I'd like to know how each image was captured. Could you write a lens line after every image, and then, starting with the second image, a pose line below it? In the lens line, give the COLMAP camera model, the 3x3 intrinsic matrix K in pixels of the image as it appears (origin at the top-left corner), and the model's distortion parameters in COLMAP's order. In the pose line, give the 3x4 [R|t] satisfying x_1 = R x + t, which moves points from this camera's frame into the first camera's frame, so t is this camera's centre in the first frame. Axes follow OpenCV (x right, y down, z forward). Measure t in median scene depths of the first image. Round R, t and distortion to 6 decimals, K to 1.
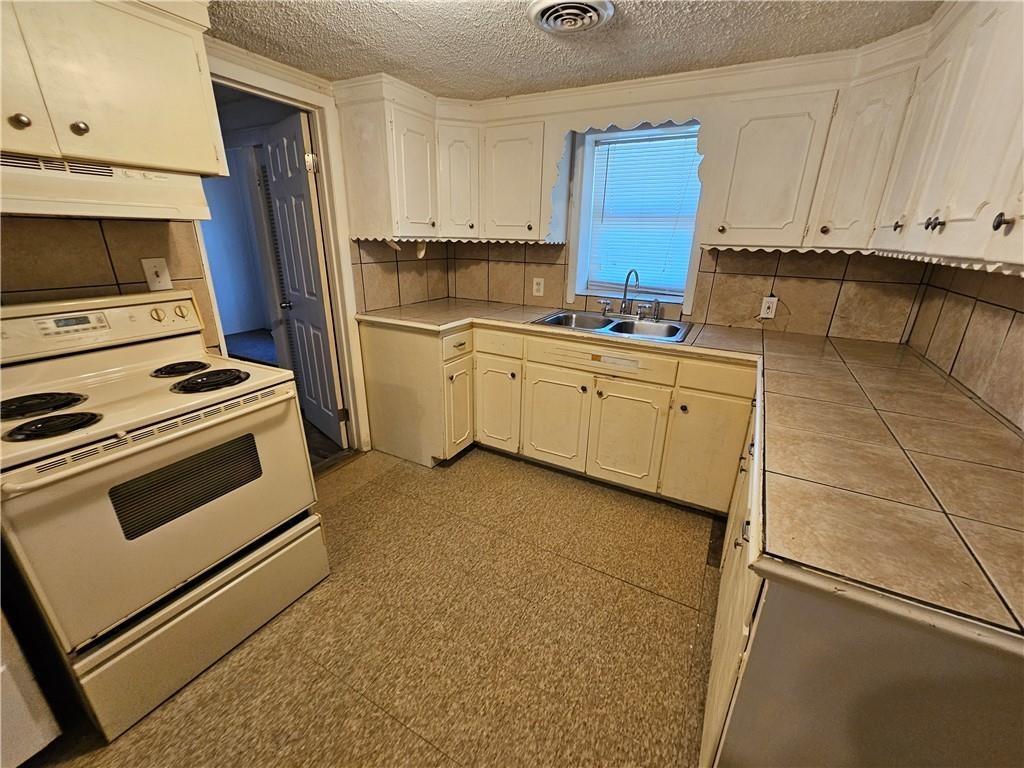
lens RADIAL K [[423.4, 0, 508.4], [0, 423.4, 385.2], [0, 0, 1]] dist [0.000105, 0.000014]
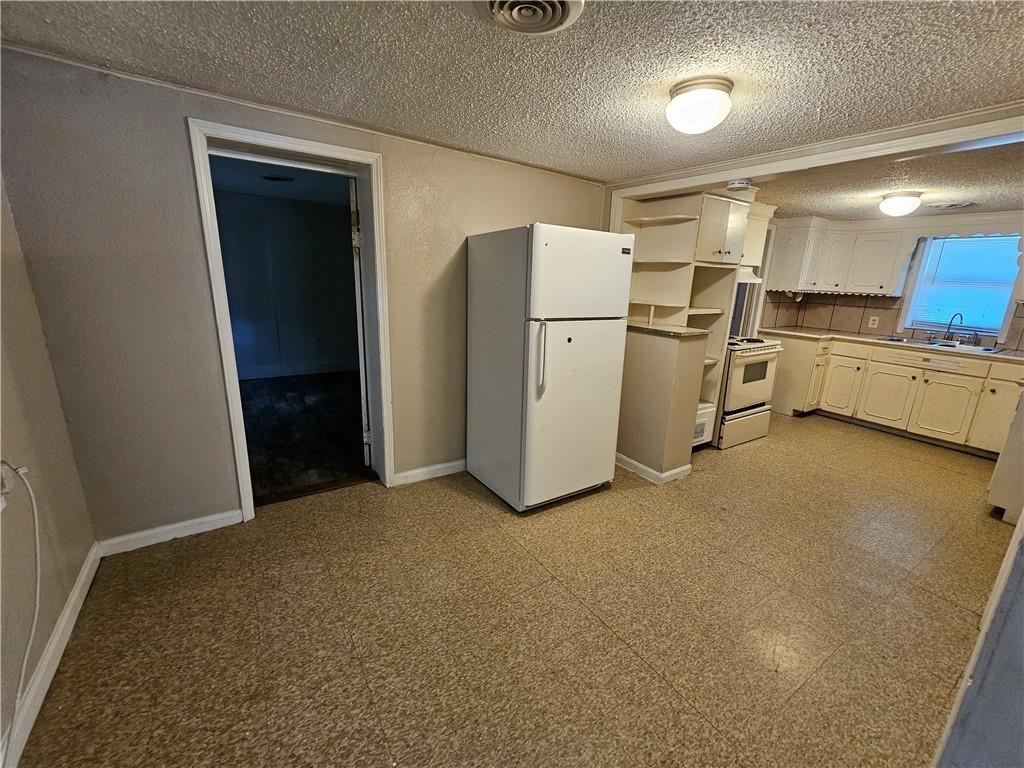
lens RADIAL K [[423.4, 0, 514.2], [0, 423.4, 381.8], [0, 0, 1]] dist [0.000105, 0.000014]
pose [[0.886172, 0.128955, -0.445050, -0.452142], [-0.177744, 0.981620, -0.069489, 0.395018], [0.427909, 0.140684, 0.892806, -1.132600]]
